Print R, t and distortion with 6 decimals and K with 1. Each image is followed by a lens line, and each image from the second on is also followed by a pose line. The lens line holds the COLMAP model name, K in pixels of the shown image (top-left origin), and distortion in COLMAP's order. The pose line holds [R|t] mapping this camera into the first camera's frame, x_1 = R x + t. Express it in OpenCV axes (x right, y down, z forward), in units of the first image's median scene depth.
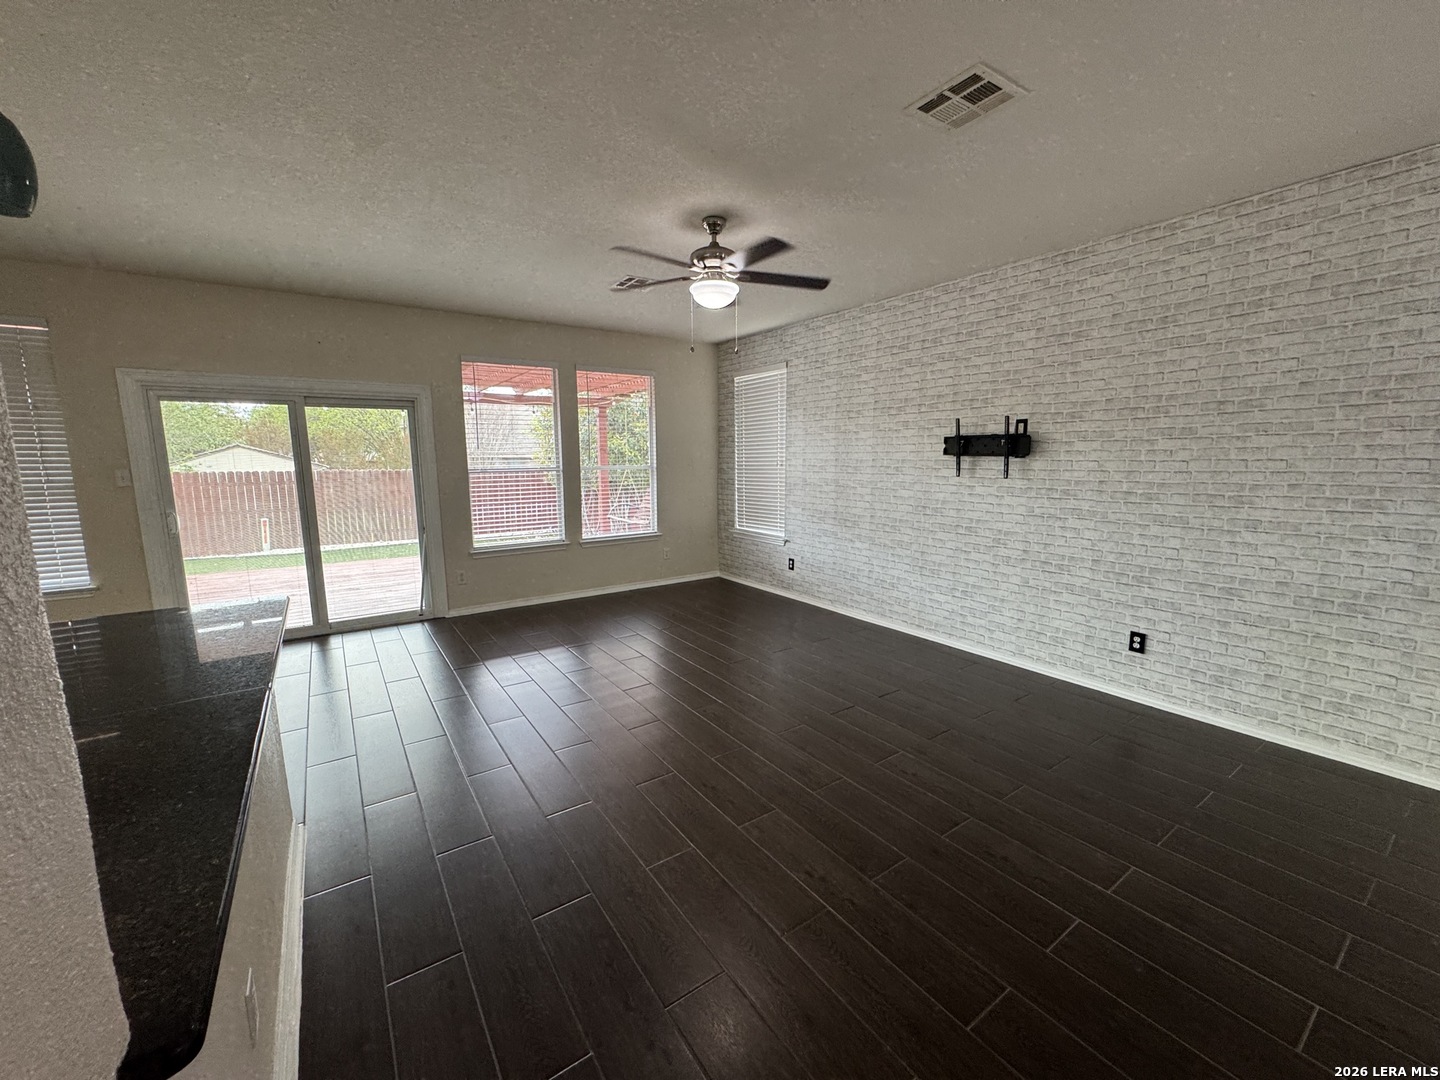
lens RADIAL K [[574.6, 0, 731.9], [0, 574.6, 543.0], [0, 0, 1]] dist [-0.001188, -0.000265]
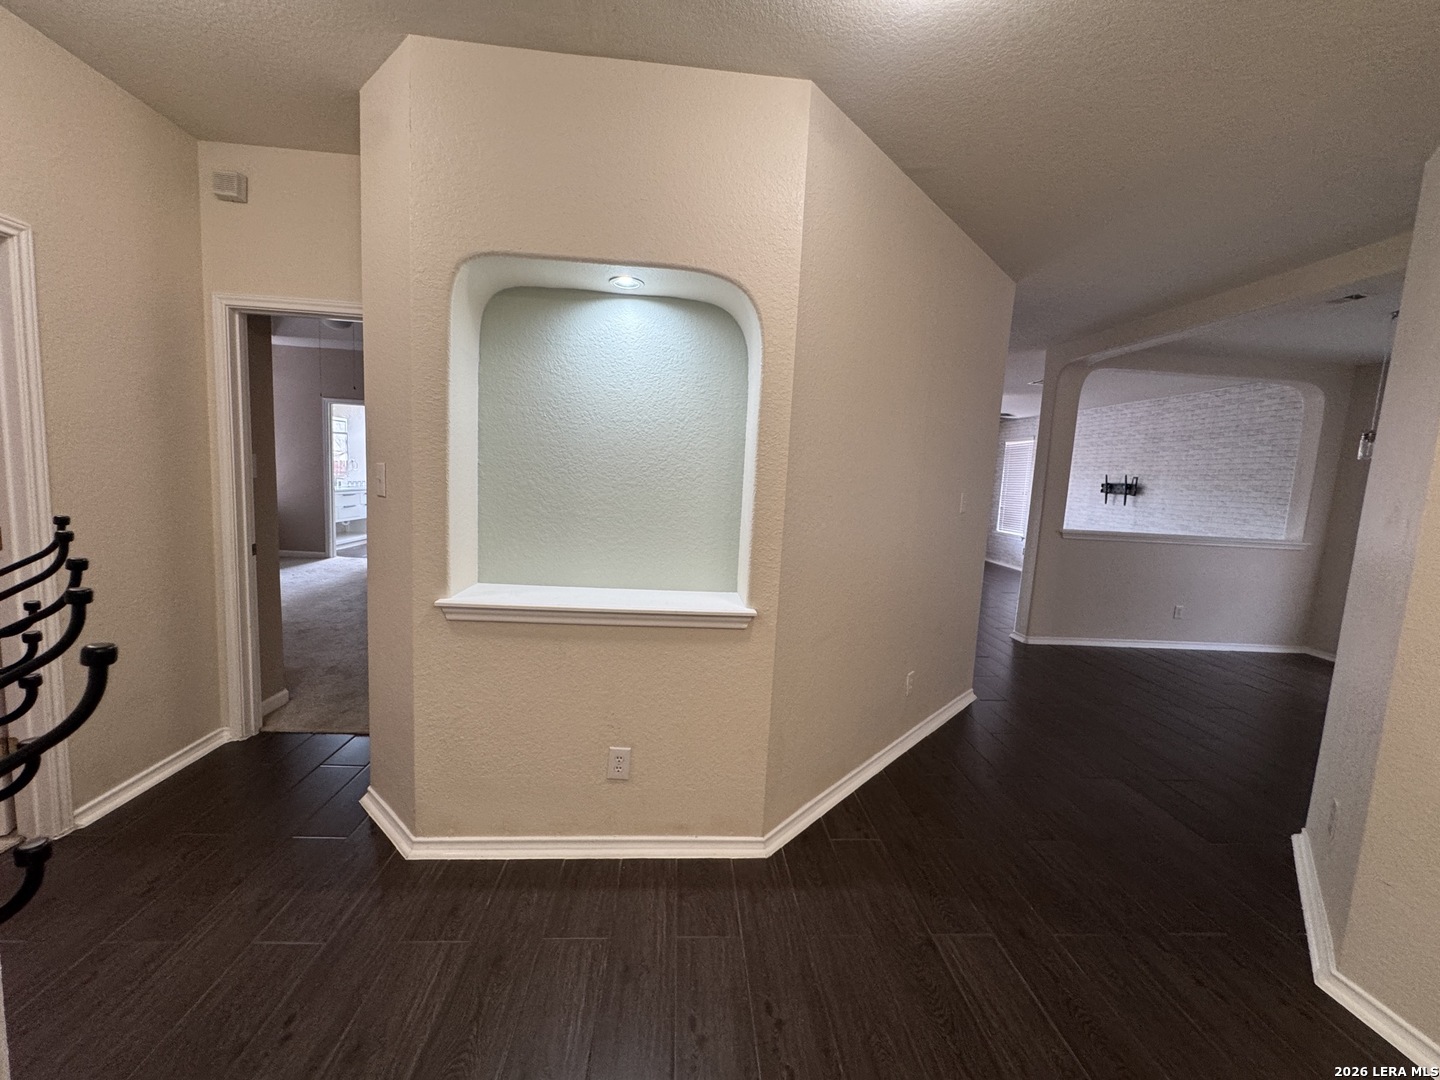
lens RADIAL K [[574.6, 0, 720.4], [0, 574.6, 537.7], [0, 0, 1]] dist [-0.001188, -0.000265]
pose [[0.849722, 0.106008, -0.516463, 0.364811], [-0.133348, 0.990940, -0.015995, 0.247794], [0.510088, 0.082461, 0.856160, -1.614361]]
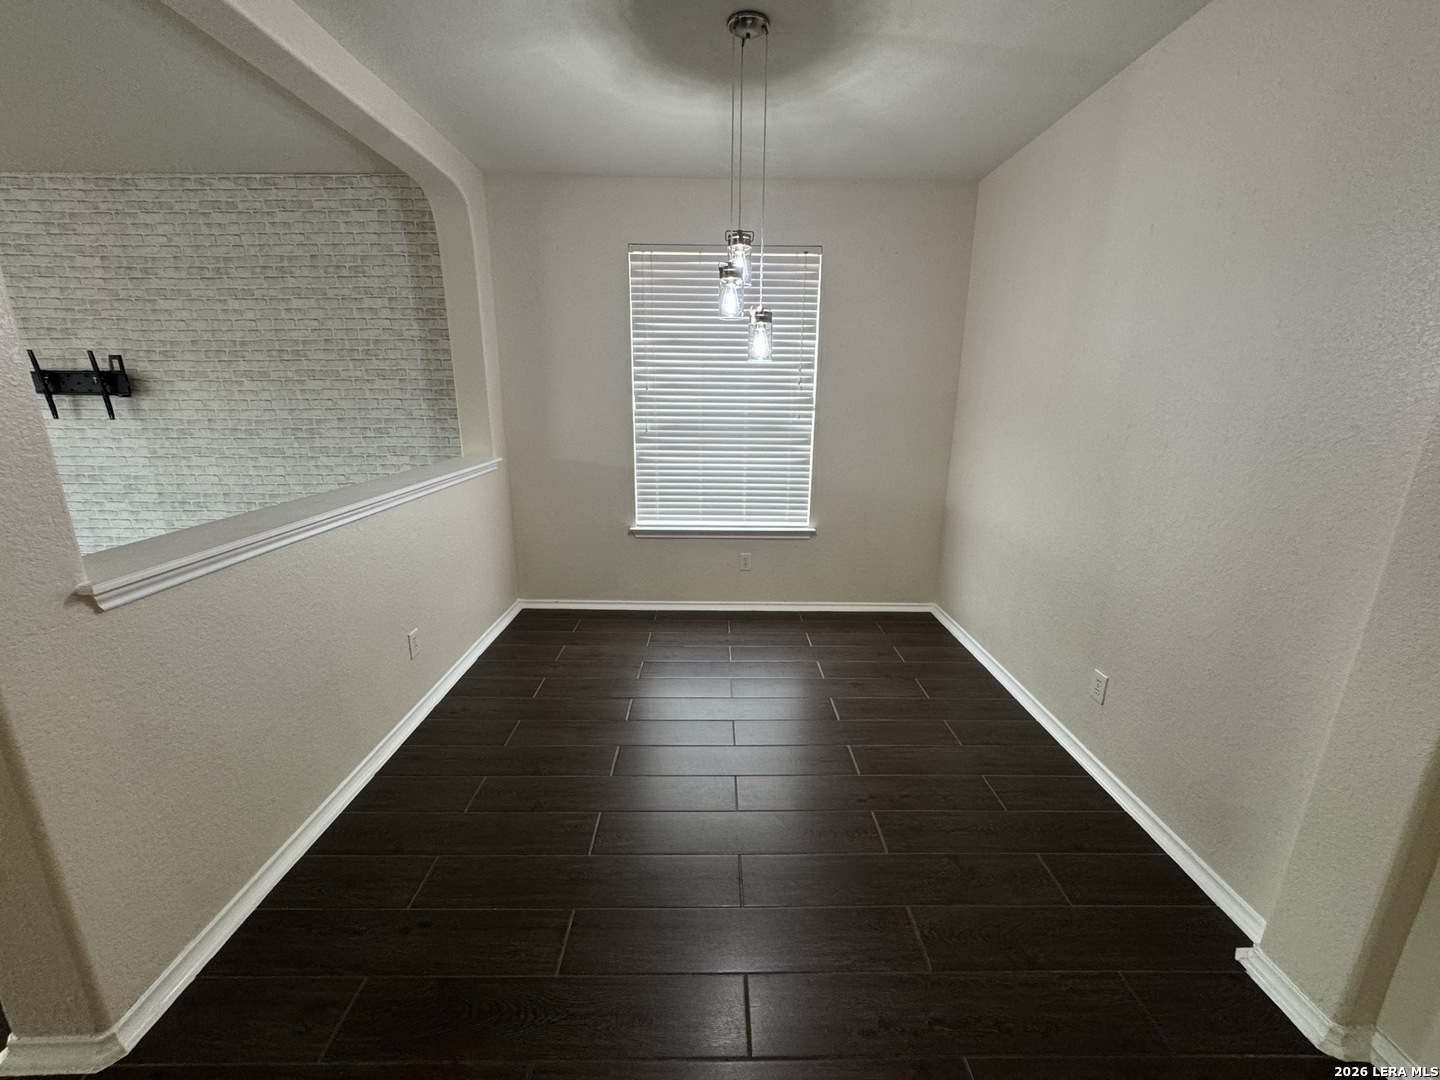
lens RADIAL K [[574.6, 0, 721.7], [0, 574.6, 542.9], [0, 0, 1]] dist [-0.001188, -0.000265]
pose [[0.572611, -0.201296, 0.794730, 0.293935], [0.115664, 0.979527, 0.164766, 0.051419], [-0.811627, -0.002426, 0.584171, -0.397924]]
